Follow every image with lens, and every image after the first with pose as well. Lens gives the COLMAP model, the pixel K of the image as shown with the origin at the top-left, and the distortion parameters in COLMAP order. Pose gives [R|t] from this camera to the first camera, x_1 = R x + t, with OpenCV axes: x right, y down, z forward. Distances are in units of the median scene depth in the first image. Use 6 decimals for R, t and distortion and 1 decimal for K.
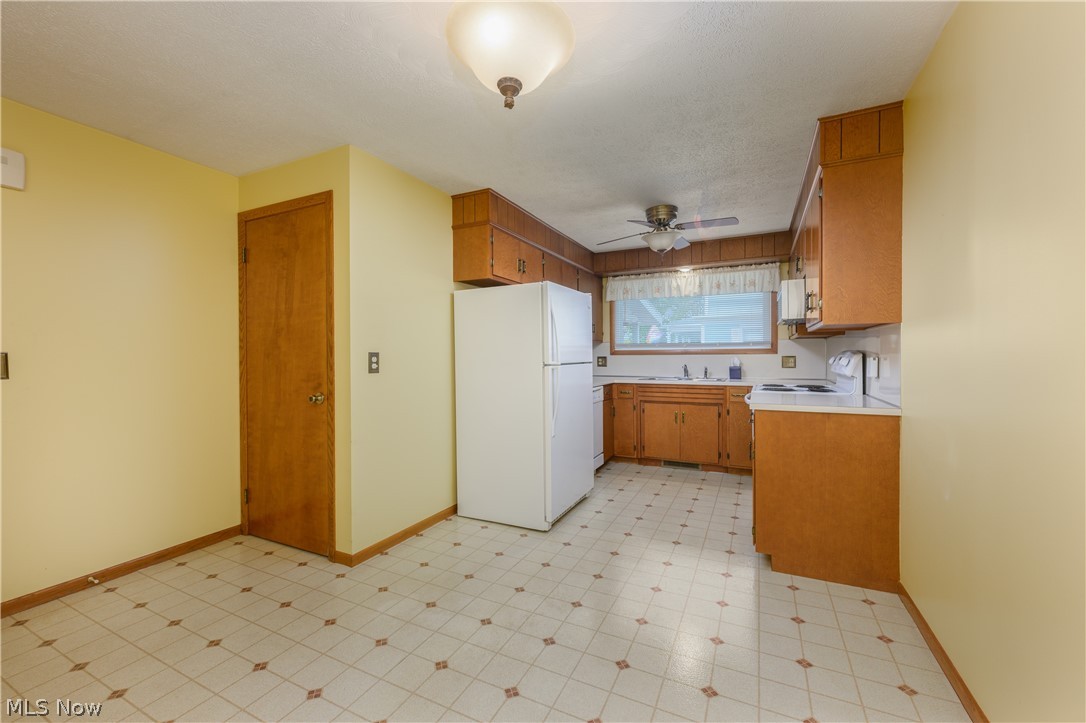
lens RADIAL K [[458.2, 0, 544.4], [0, 458.2, 357.8], [0, 0, 1]] dist [-0.000366, -0.000139]
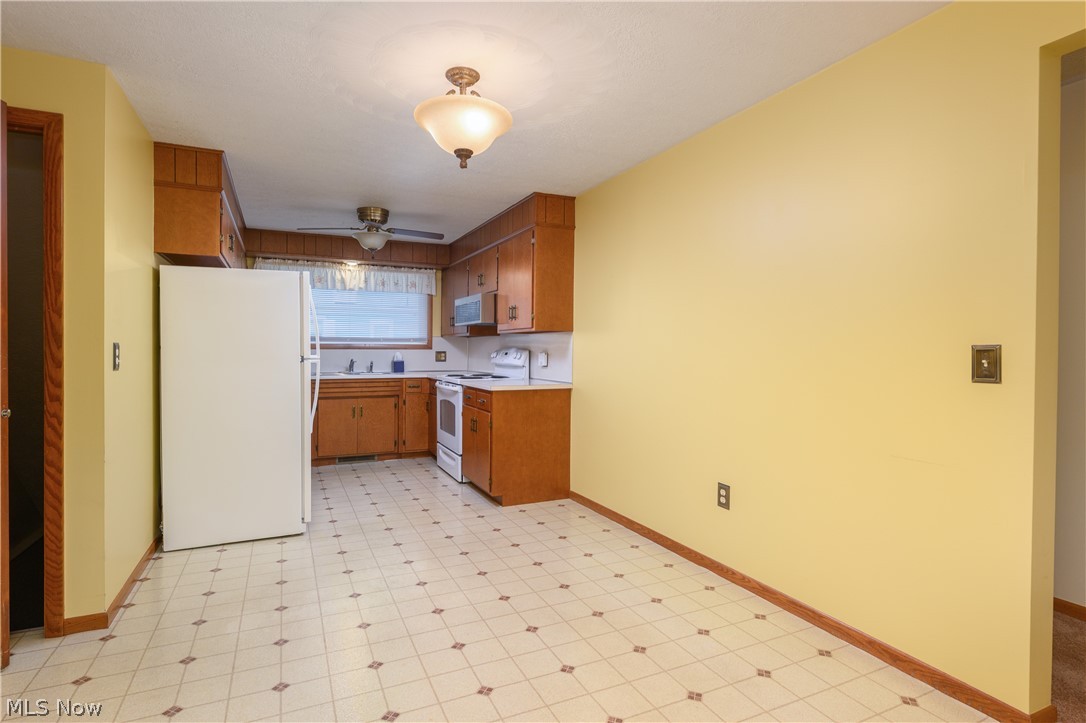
lens RADIAL K [[535.6, 0, 544.4], [0, 535.6, 354.9], [0, 0, 1]] dist [0.003113, 0.000298]
pose [[0.633024, 0.001488, 0.774131, -0.363779], [-0.004635, 0.999988, 0.001868, 0.001670], [-0.774118, -0.004771, 0.633023, -0.063599]]
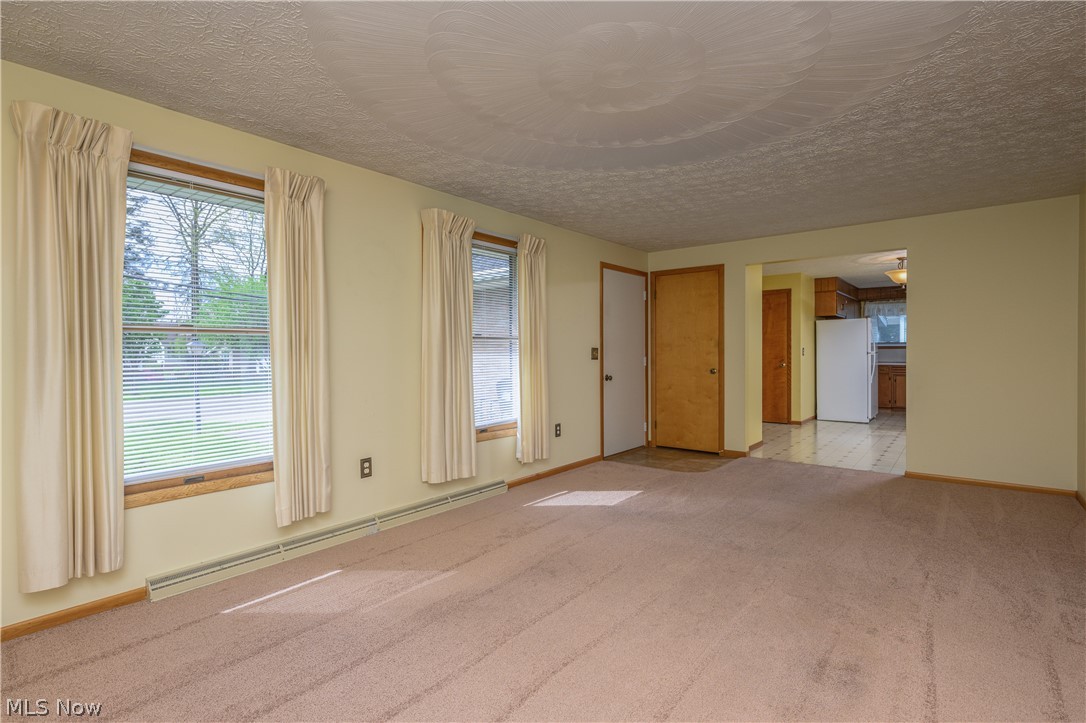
lens RADIAL K [[535.6, 0, 544.4], [0, 535.6, 354.9], [0, 0, 1]] dist [0.003113, 0.000298]
pose [[0.972420, 0.002258, -0.233224, -0.658864], [-0.001050, 0.999985, 0.005301, 0.008394], [0.233233, -0.004910, 0.972409, -1.410034]]
